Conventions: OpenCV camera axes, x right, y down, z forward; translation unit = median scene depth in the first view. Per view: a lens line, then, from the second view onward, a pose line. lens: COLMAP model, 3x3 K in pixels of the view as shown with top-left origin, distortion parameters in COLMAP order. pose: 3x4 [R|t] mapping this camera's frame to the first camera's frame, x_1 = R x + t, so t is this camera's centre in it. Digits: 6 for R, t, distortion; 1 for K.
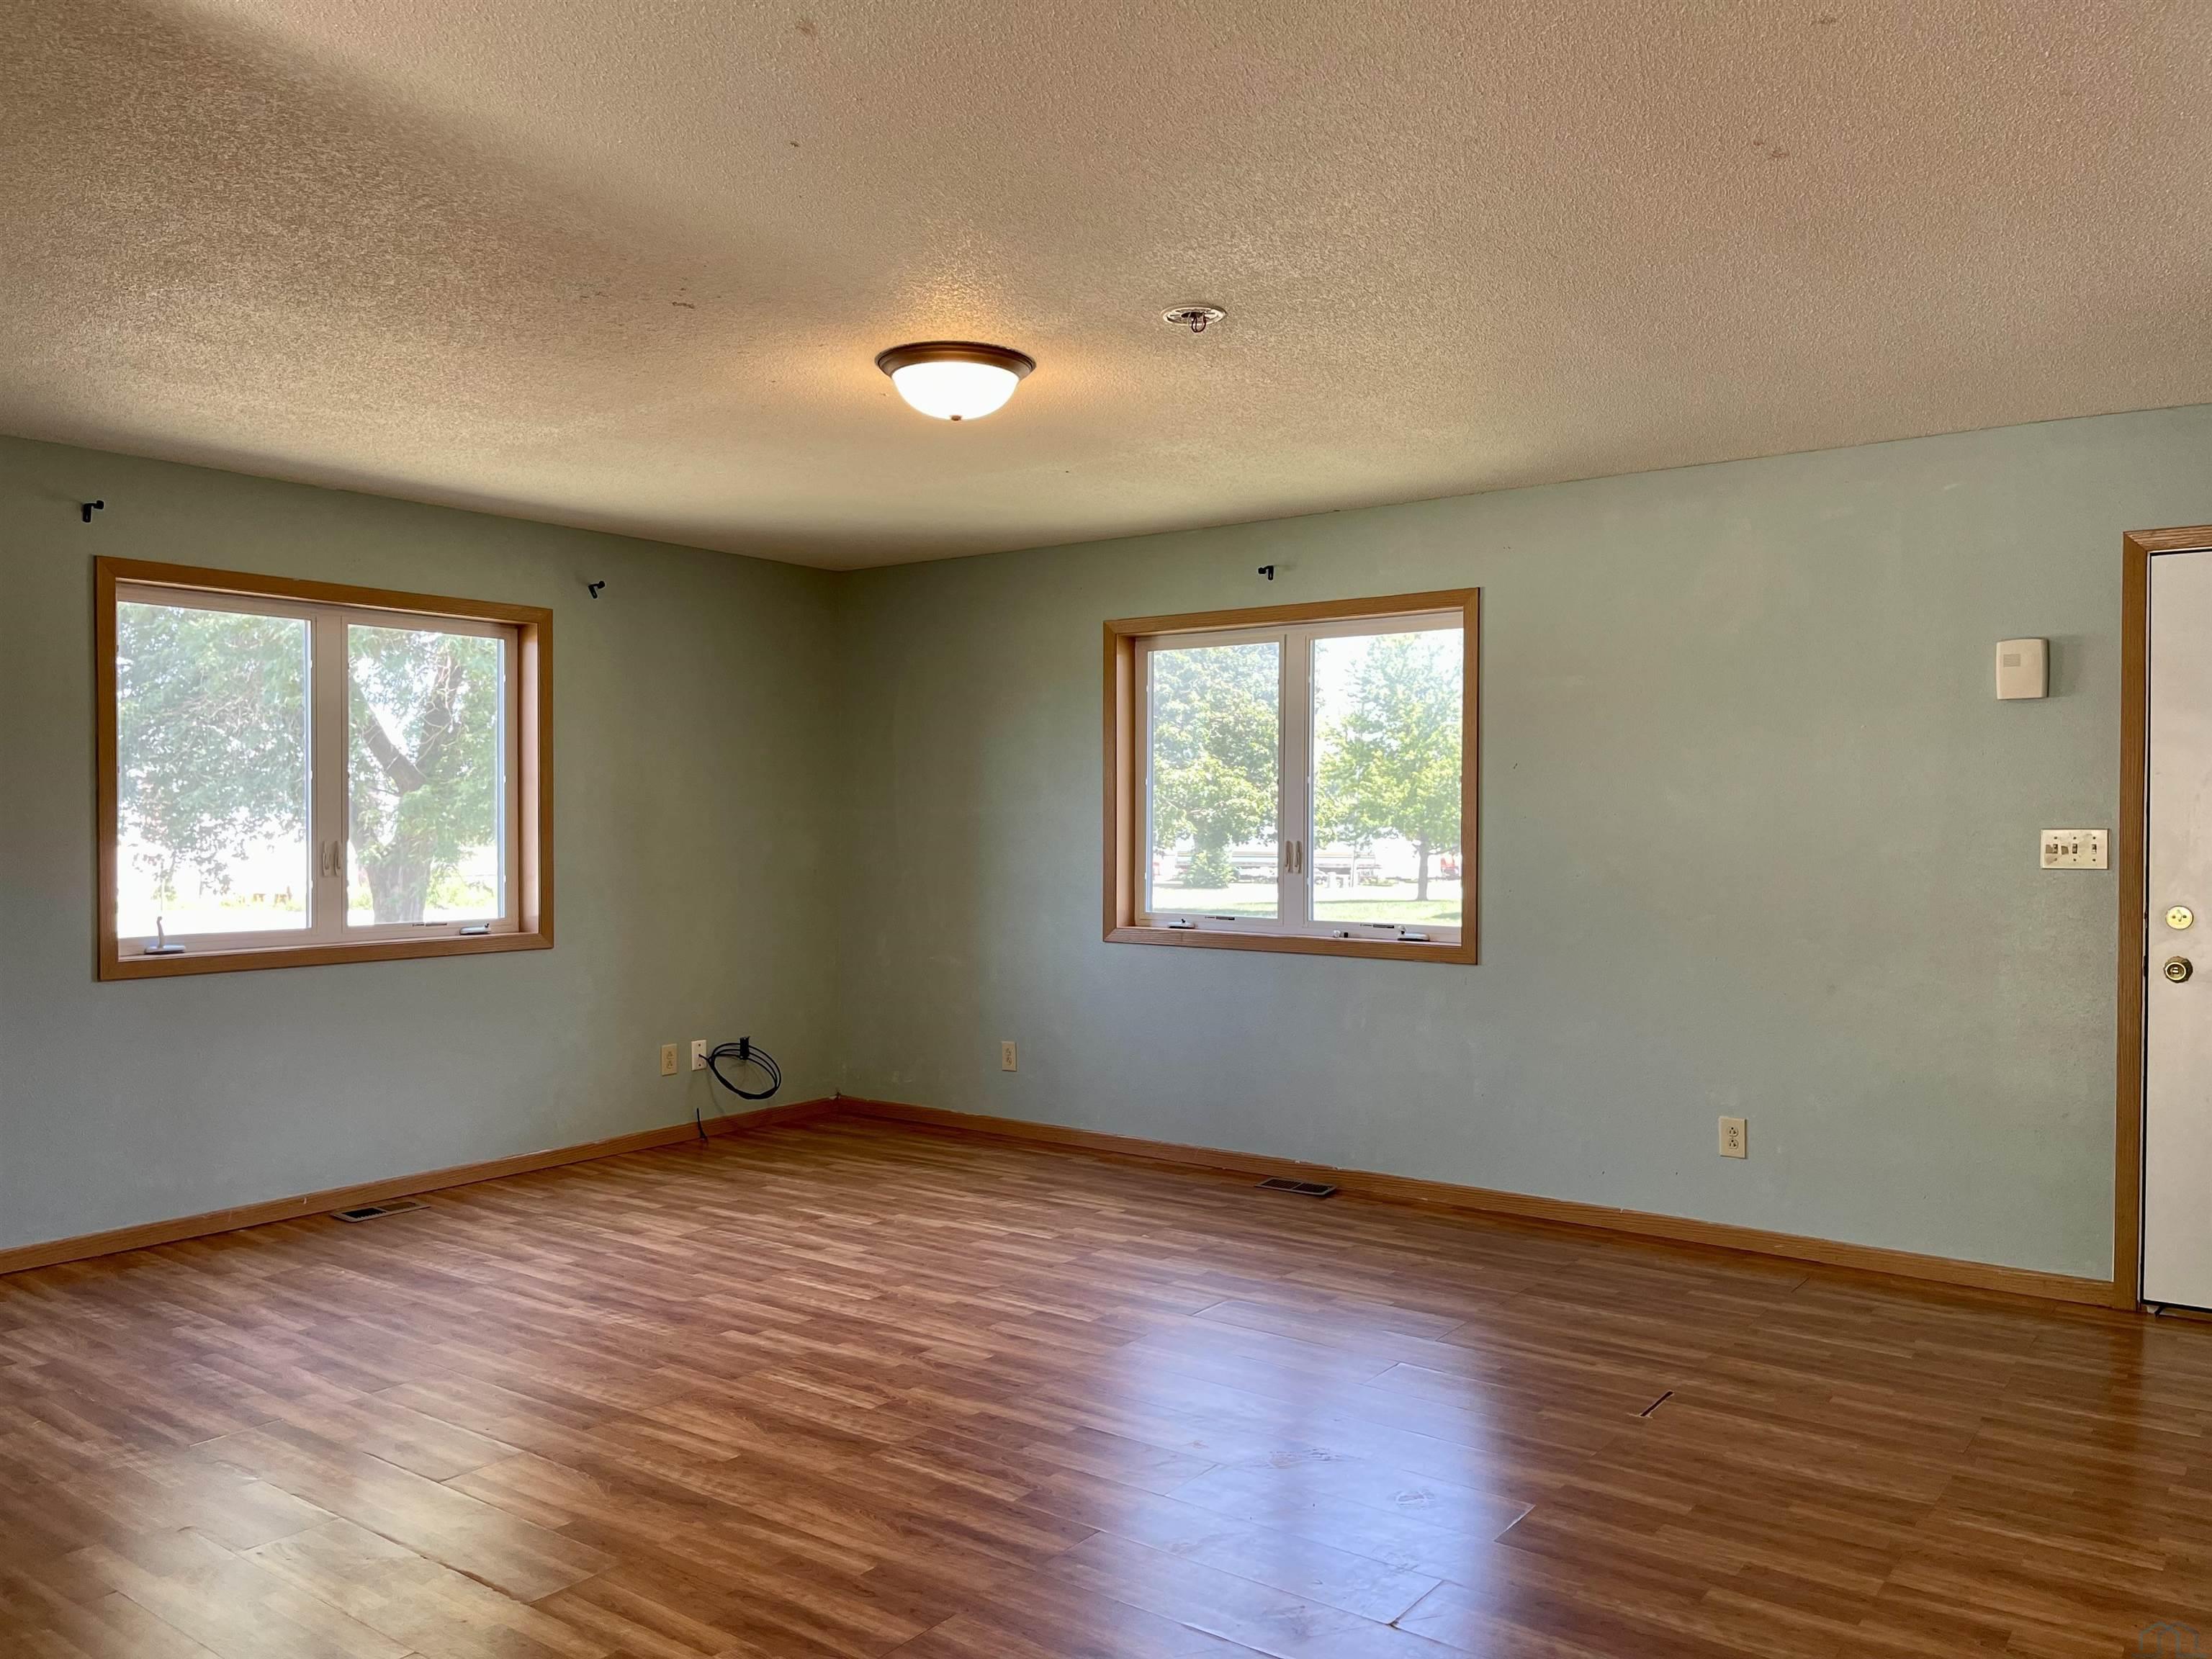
lens RADIAL K [[1689.7, 0, 1096.4], [0, 1689.7, 846.3], [0, 0, 1]] dist [0.070126, -0.087823]
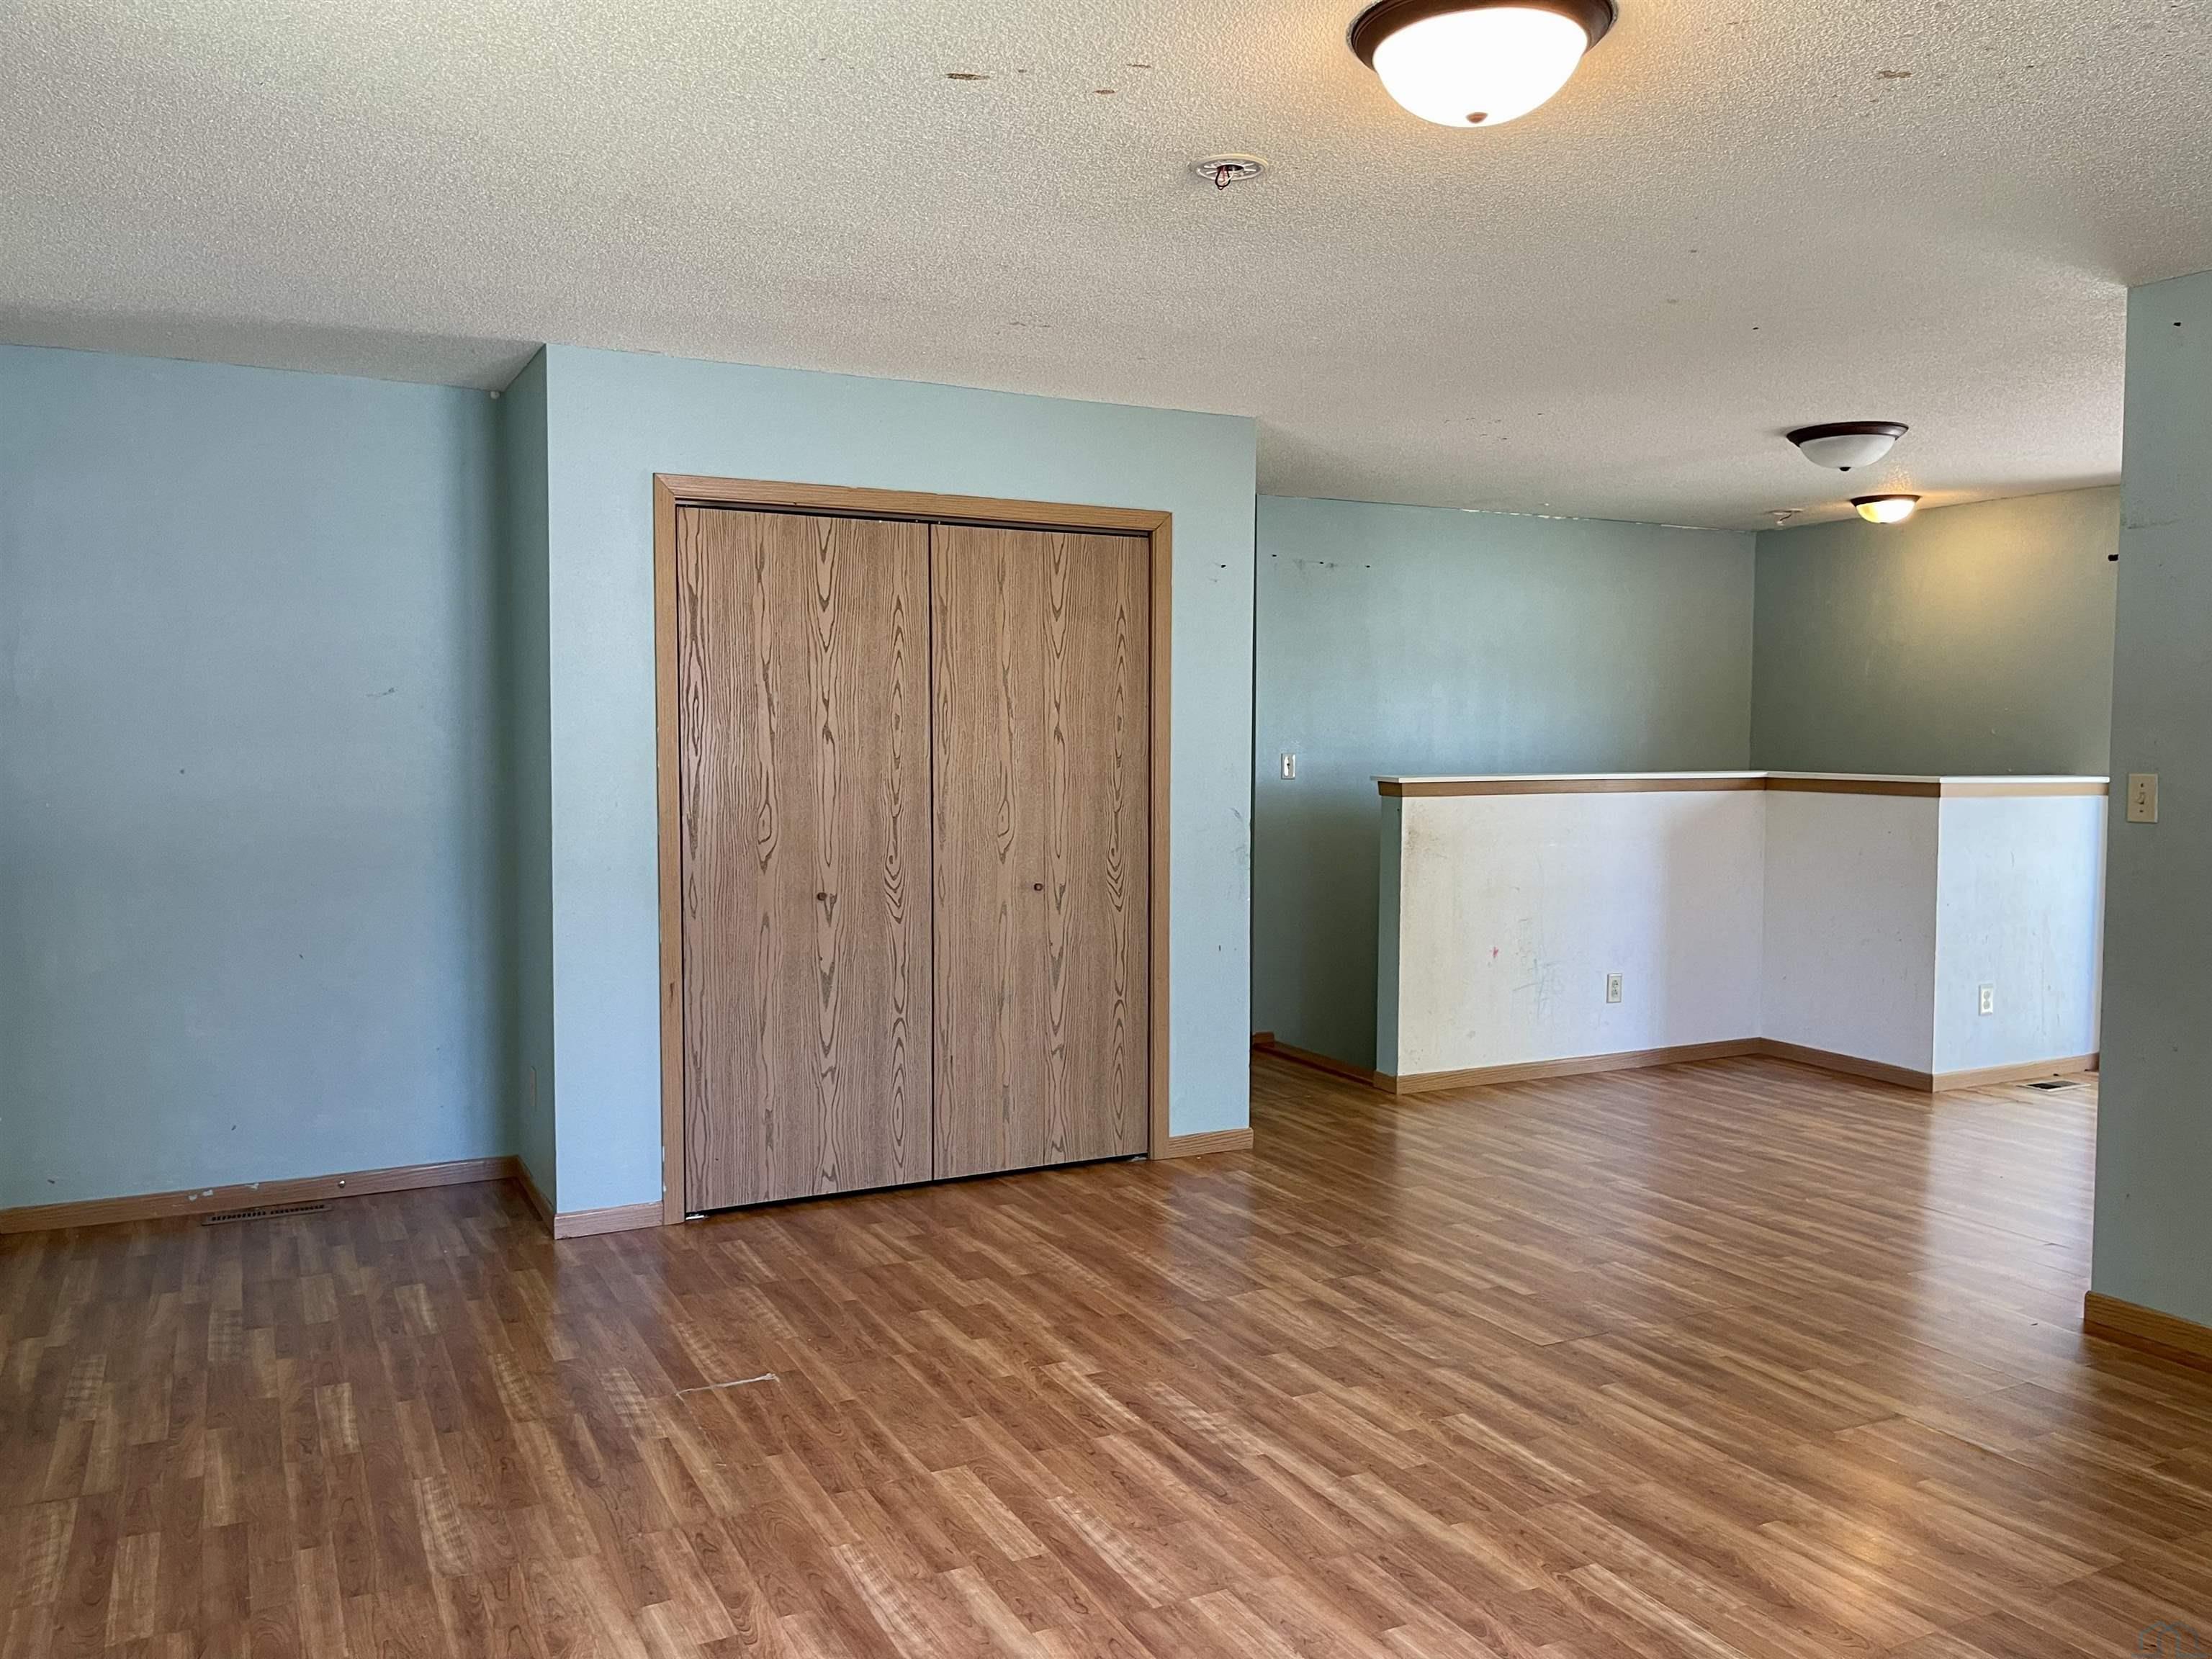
lens RADIAL K [[1667.6, 0, 1106.0], [0, 1667.6, 829.5], [0, 0, 1]] dist [0.070100, -0.057221]
pose [[-0.902752, -0.029475, 0.429150, -0.245933], [0.002587, 0.997260, 0.073937, -0.044294], [-0.430153, 0.067858, -0.900202, 1.724855]]
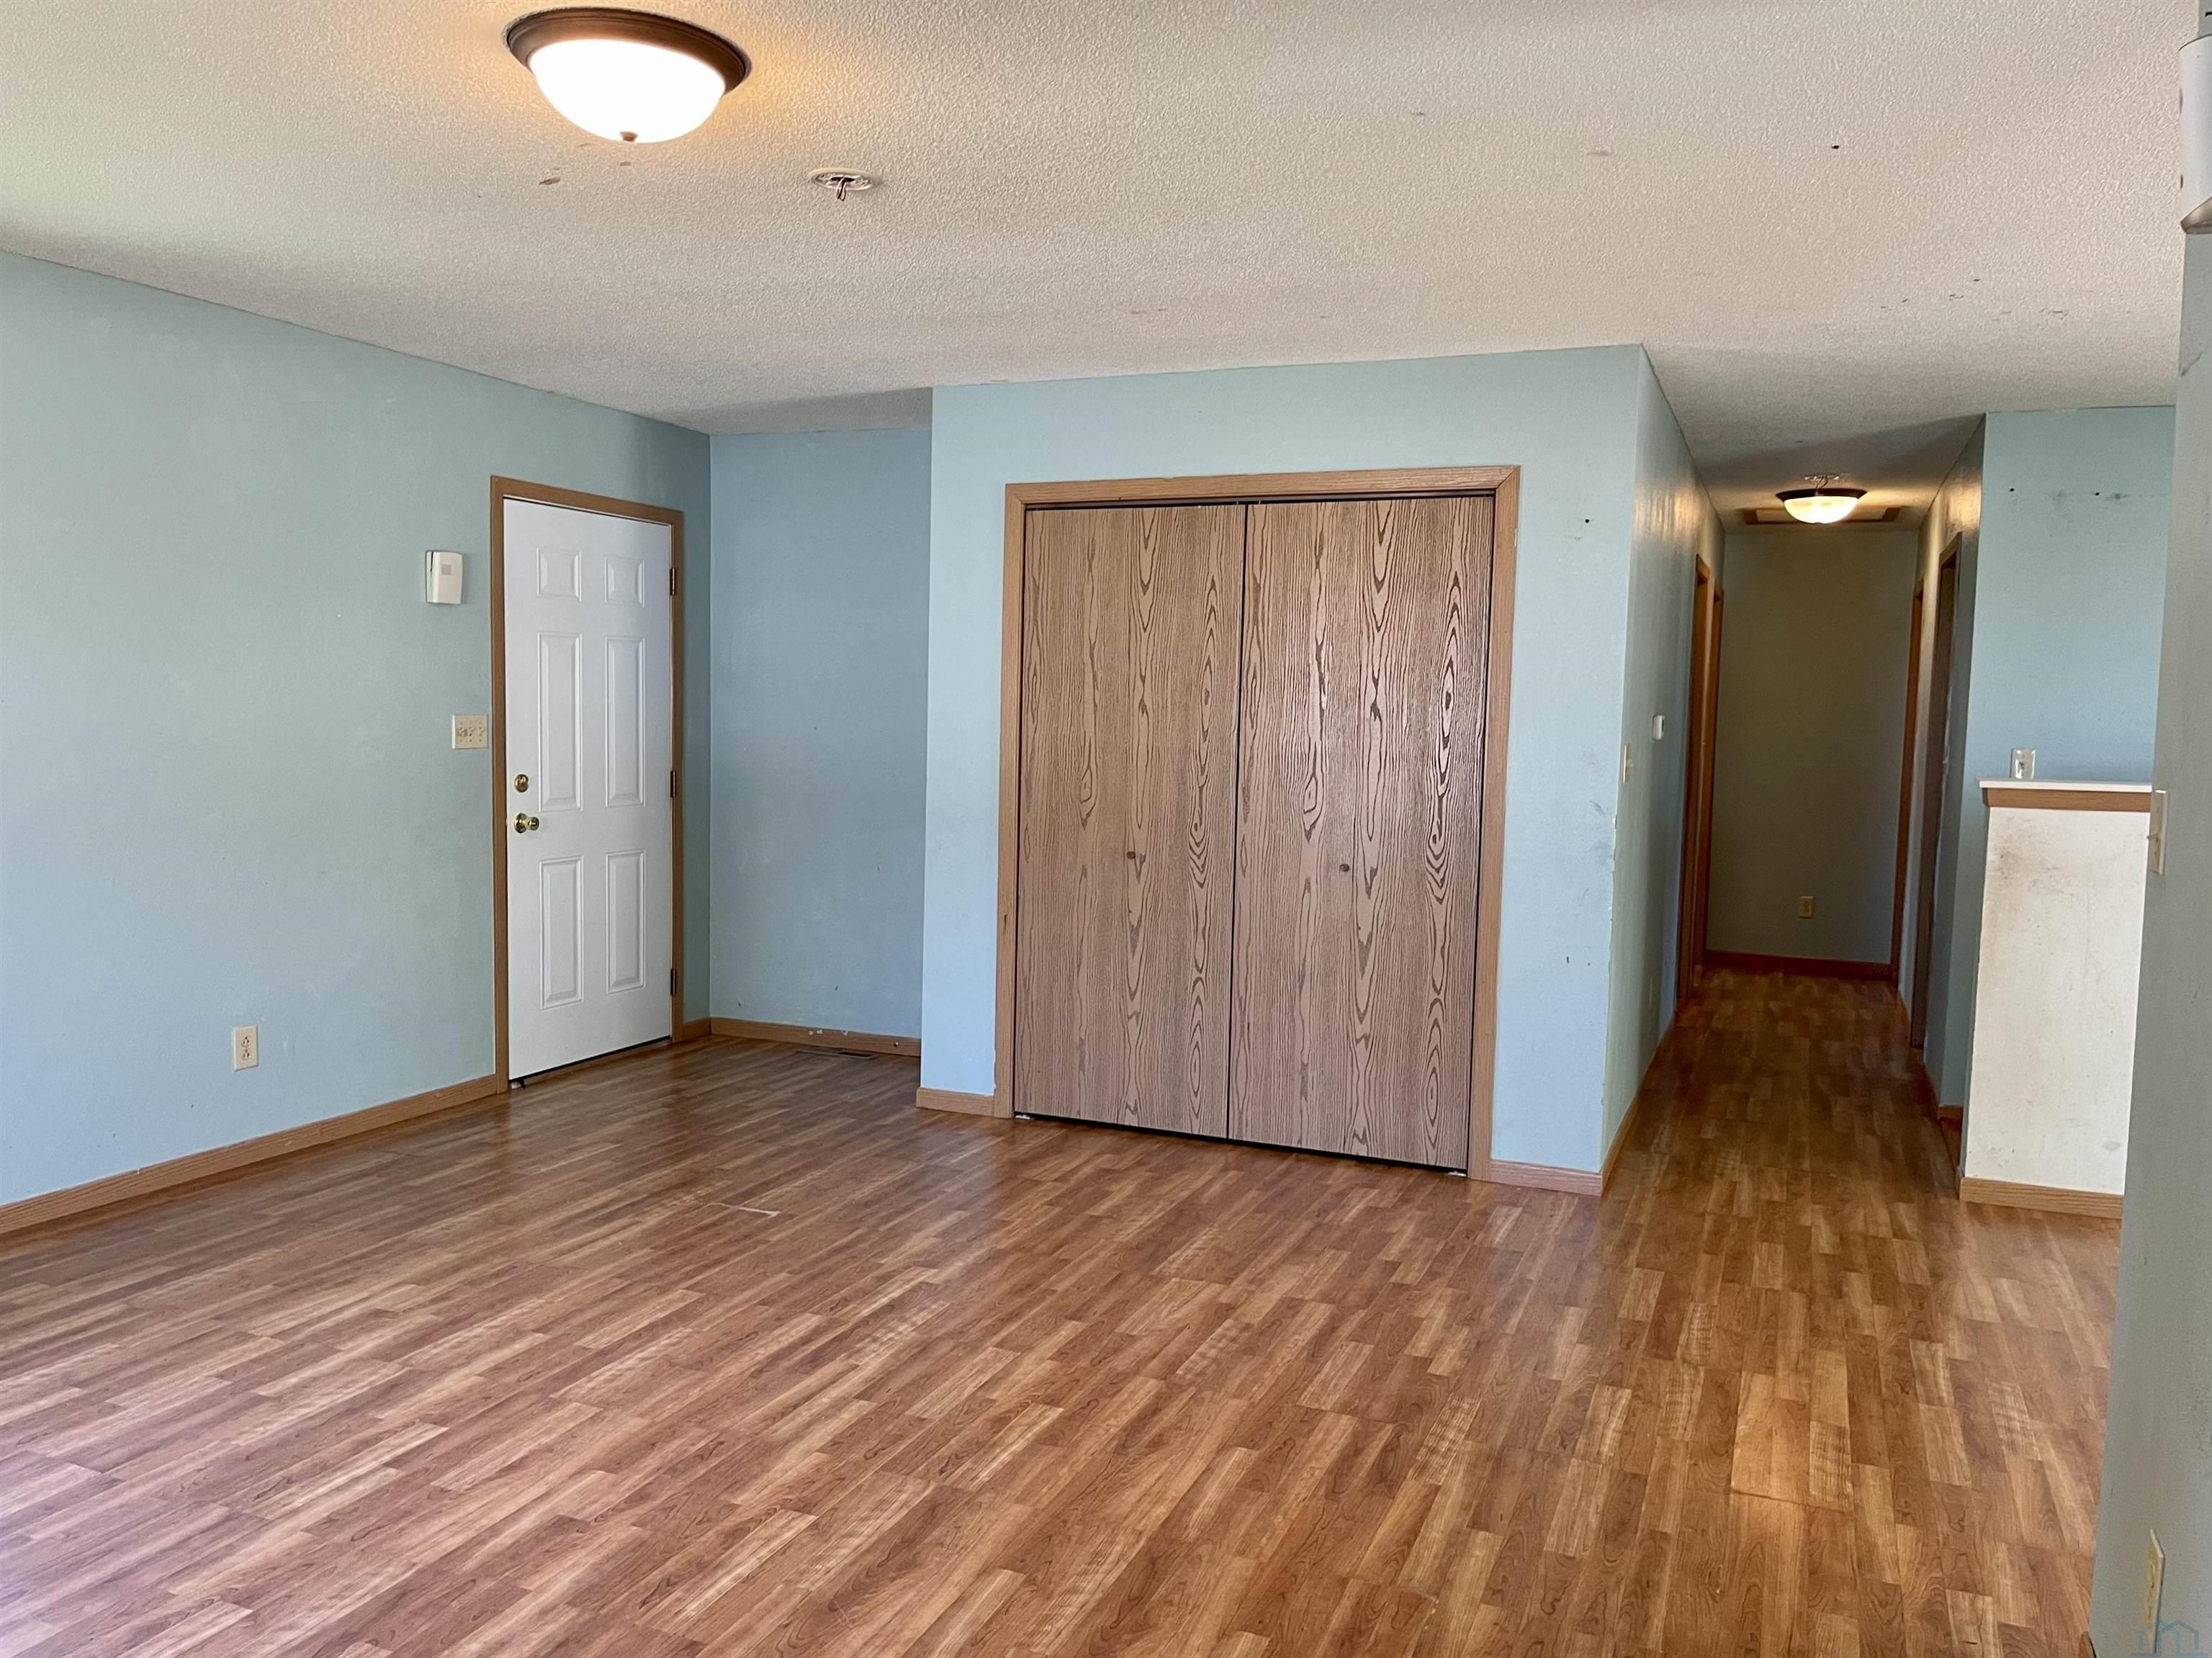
lens RADIAL K [[1689.6, 0, 1096.4], [0, 1689.6, 845.8], [0, 0, 1]] dist [0.070126, -0.087823]
pose [[-0.250472, -0.087586, 0.964154, -0.860462], [-0.005379, 0.996010, 0.089083, -0.033458], [-0.968109, 0.017127, -0.249944, 1.057356]]
